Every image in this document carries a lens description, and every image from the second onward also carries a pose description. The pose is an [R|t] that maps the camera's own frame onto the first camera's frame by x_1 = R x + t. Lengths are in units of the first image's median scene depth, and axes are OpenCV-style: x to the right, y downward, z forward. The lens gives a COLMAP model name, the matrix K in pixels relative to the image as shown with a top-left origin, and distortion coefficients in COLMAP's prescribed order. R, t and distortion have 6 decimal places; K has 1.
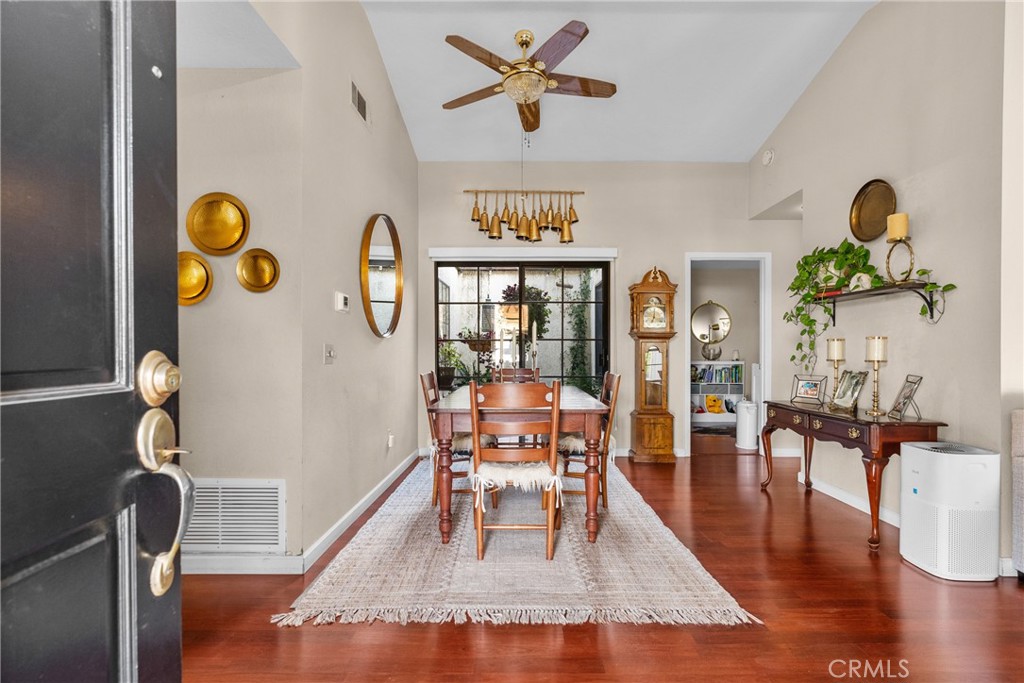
lens RADIAL K [[461.2, 0, 514.5], [0, 461.2, 347.2], [0, 0, 1]] dist [-0.002578, -0.000163]
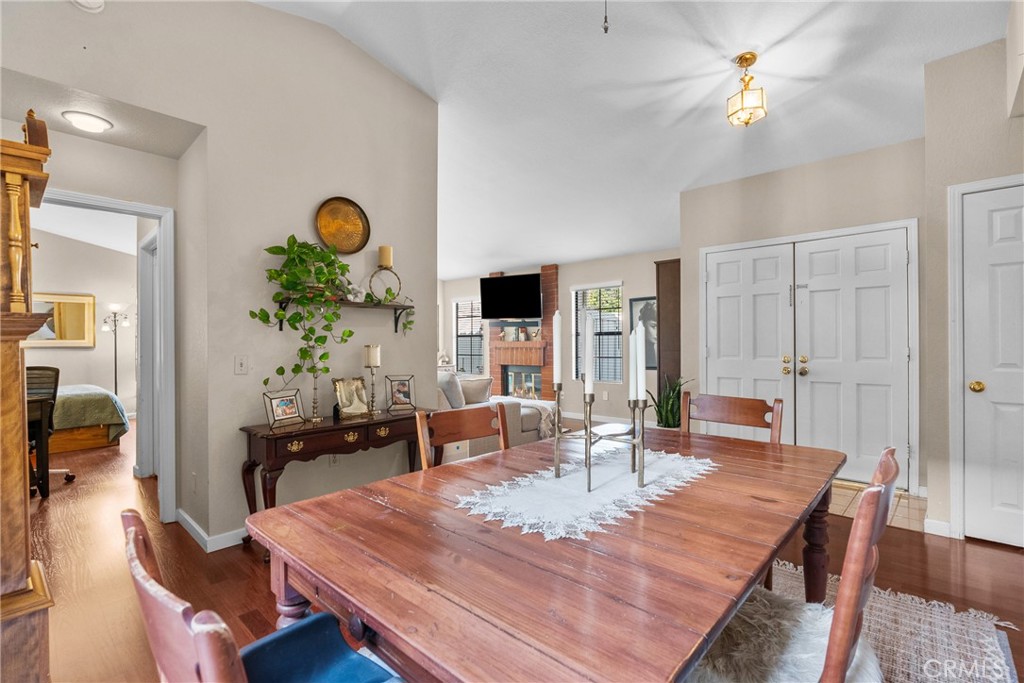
lens RADIAL K [[461.2, 0, 516.2], [0, 461.2, 341.3], [0, 0, 1]] dist [-0.002578, -0.000163]
pose [[-0.741998, -0.008122, 0.670353, -0.212022], [-0.003045, 0.999957, 0.008745, -0.035140], [-0.670395, 0.004448, -0.741991, 1.400351]]
